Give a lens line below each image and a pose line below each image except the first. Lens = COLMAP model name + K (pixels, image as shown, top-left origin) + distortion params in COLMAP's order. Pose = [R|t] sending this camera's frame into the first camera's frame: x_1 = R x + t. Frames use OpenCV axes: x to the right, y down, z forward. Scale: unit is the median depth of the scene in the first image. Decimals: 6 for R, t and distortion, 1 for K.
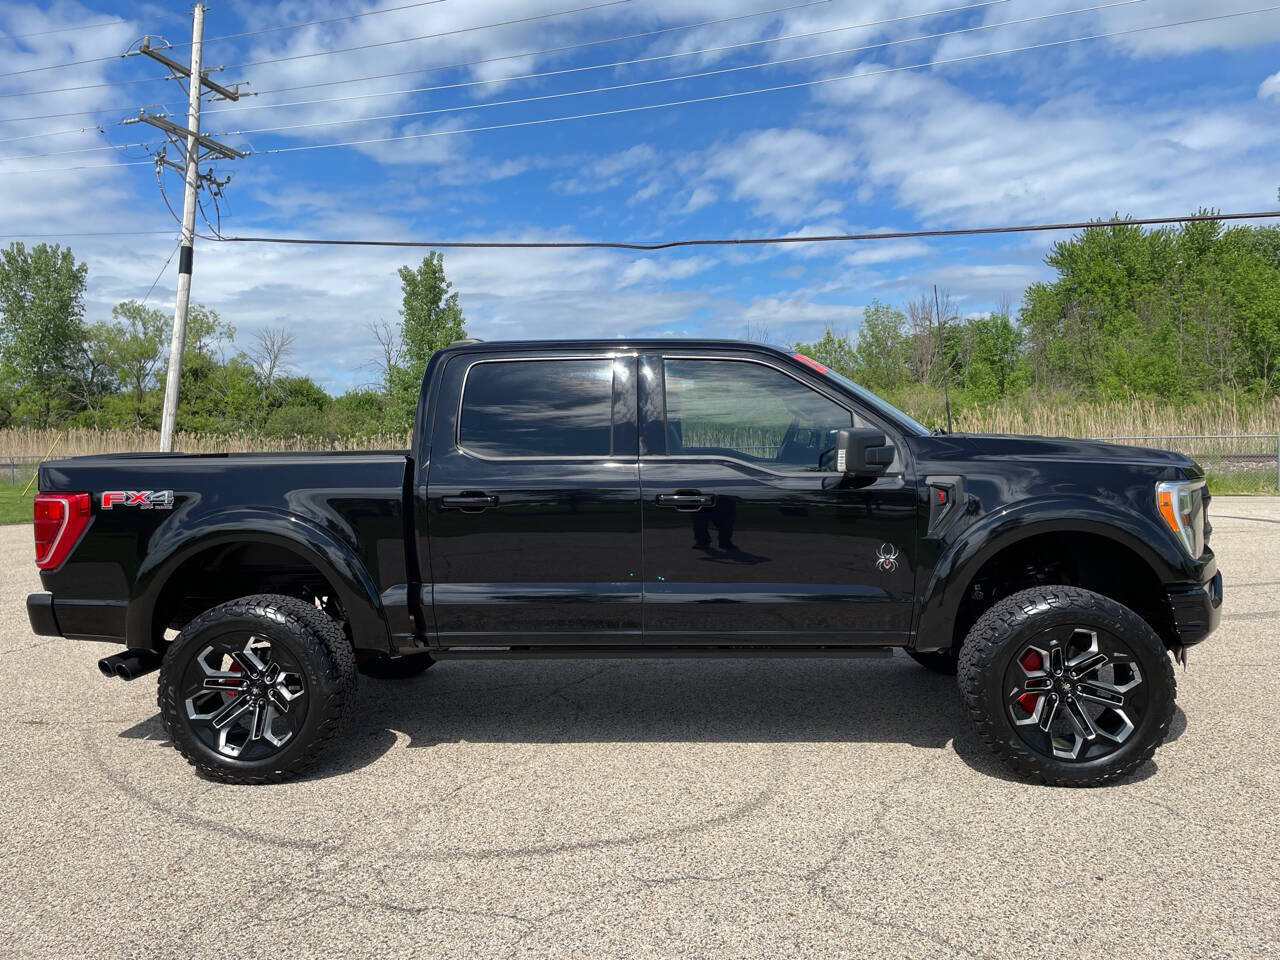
lens RADIAL K [[960.2, 0, 637.2], [0, 960.2, 476.3], [0, 0, 1]] dist [0.085969, -0.111651]
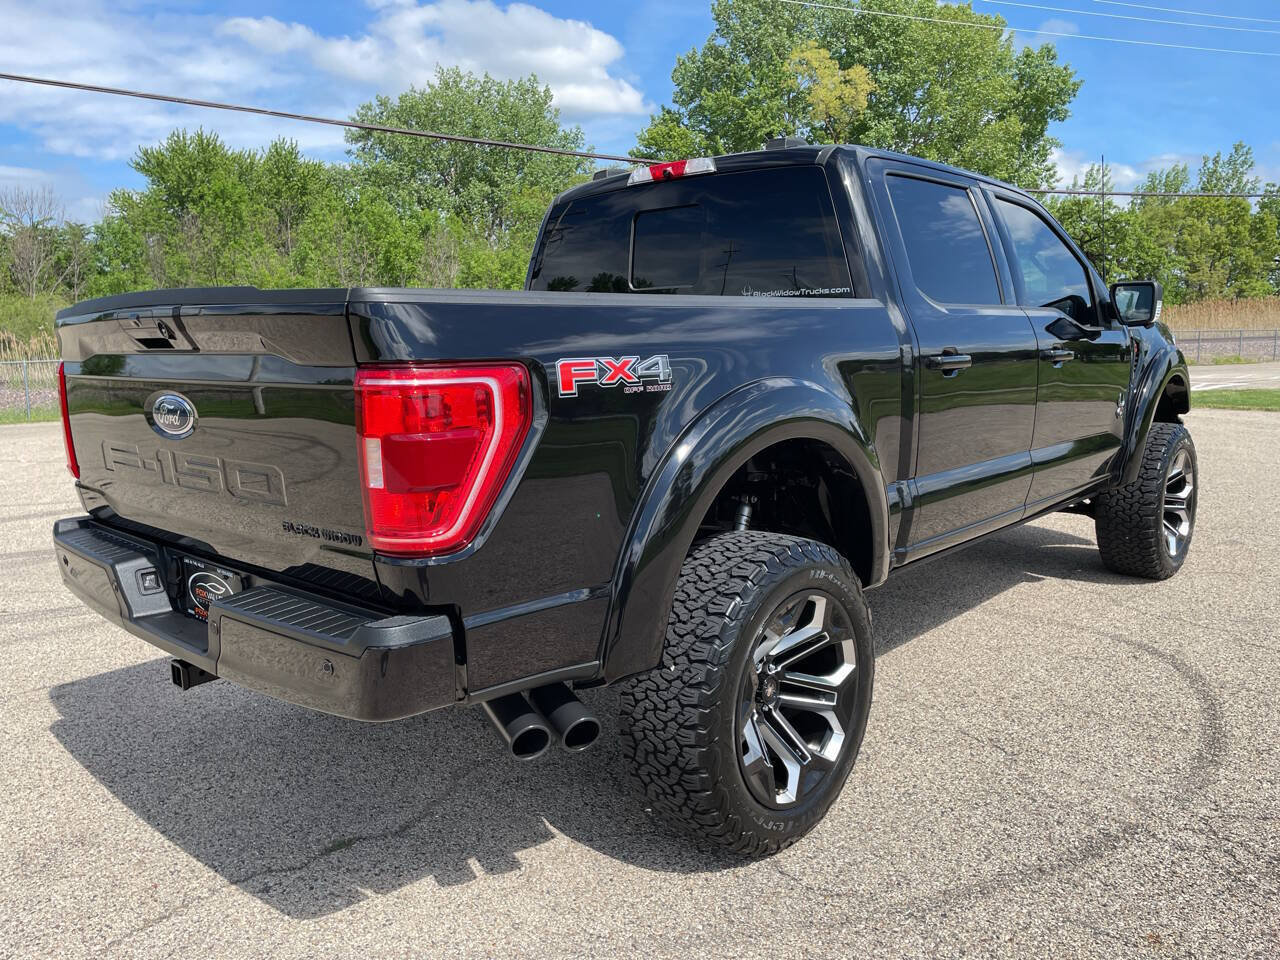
lens RADIAL K [[960.2, 0, 644.3], [0, 960.2, 482.5], [0, 0, 1]] dist [0.085969, -0.111651]
pose [[0.614776, -0.110587, 0.780911, -0.158693], [0.044596, 0.993411, 0.105572, 0.004973], [-0.787440, -0.030078, 0.615657, 0.125088]]
